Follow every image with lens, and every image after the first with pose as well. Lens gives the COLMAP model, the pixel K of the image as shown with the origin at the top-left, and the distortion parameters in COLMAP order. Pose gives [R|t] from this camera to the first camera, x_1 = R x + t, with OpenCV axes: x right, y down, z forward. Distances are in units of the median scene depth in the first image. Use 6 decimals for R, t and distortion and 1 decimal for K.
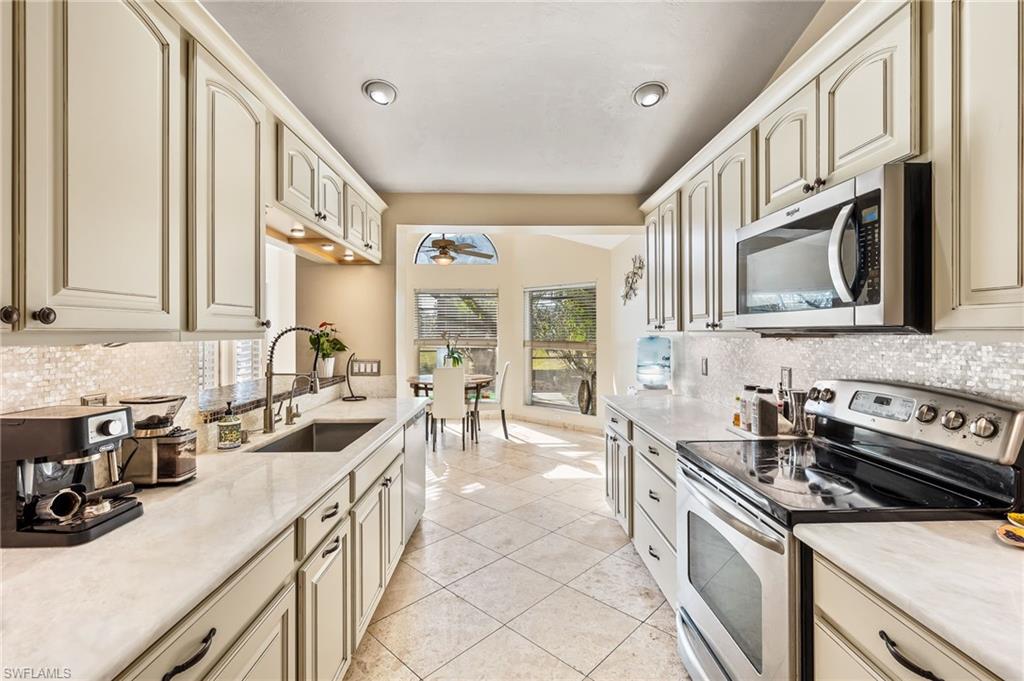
lens RADIAL K [[425.7, 0, 515.2], [0, 425.7, 332.0], [0, 0, 1]] dist [0.000335, 0.000050]
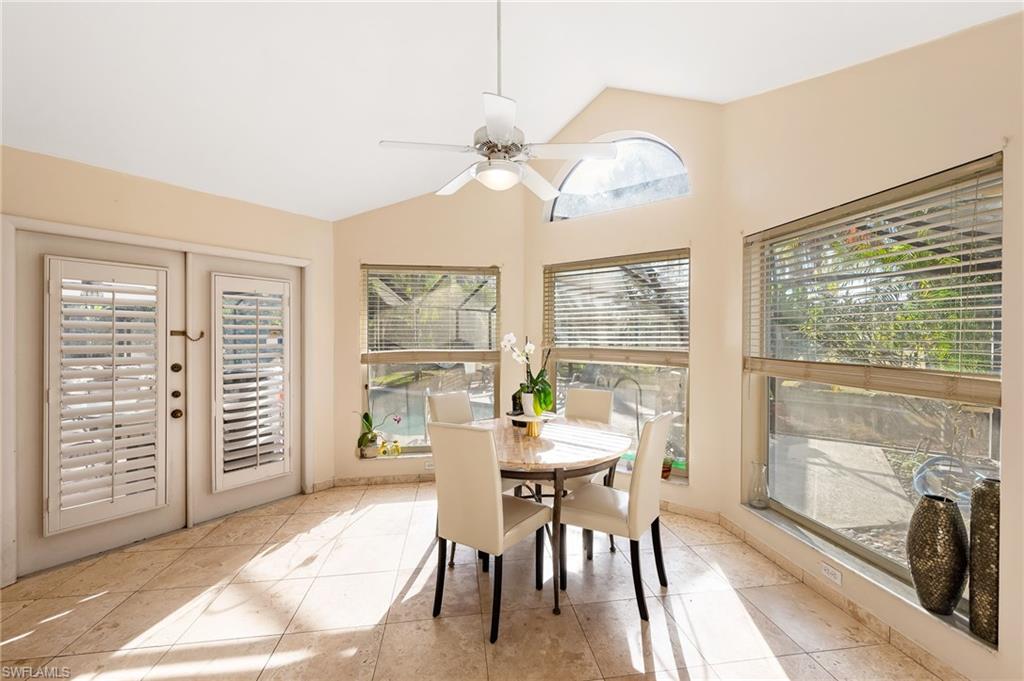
lens RADIAL K [[407.2, 0, 512.0], [0, 407.2, 340.5], [0, 0, 1]] dist [-0.001444, -0.000061]
pose [[0.791050, -0.004012, -0.611738, 0.105755], [0.002198, 0.999991, -0.003717, 0.012308], [0.611747, 0.001596, 0.791052, 0.617353]]
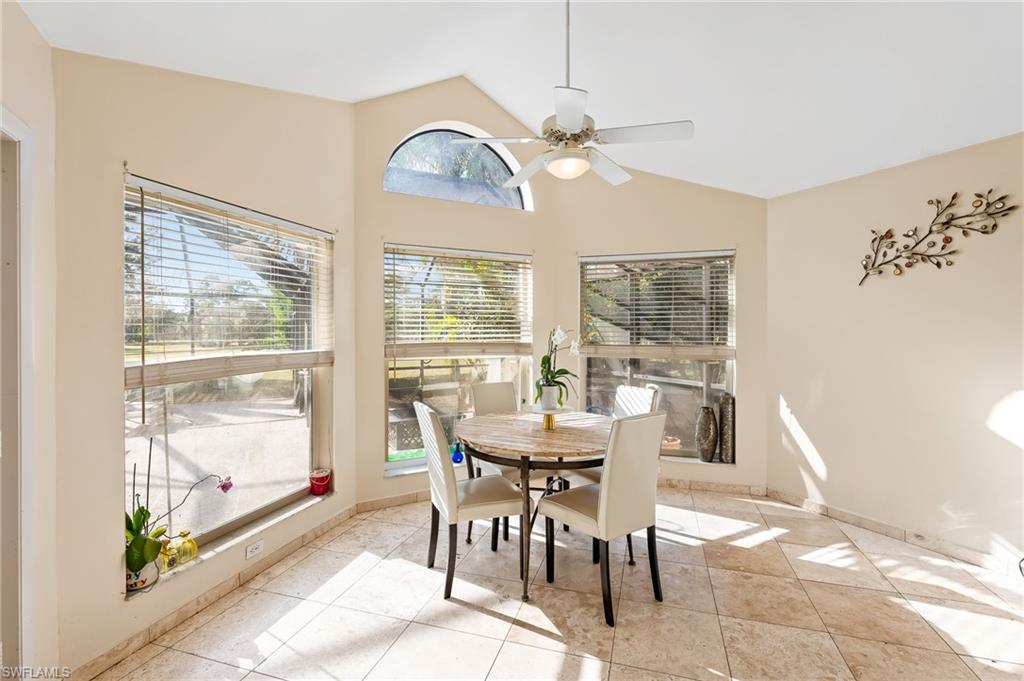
lens RADIAL K [[425.7, 0, 515.2], [0, 425.7, 332.0], [0, 0, 1]] dist [0.000335, 0.000050]
pose [[0.895851, 0.000201, 0.444355, -0.377564], [0.002873, 0.999976, -0.006246, 0.005288], [-0.444345, 0.006872, 0.895829, 0.575420]]
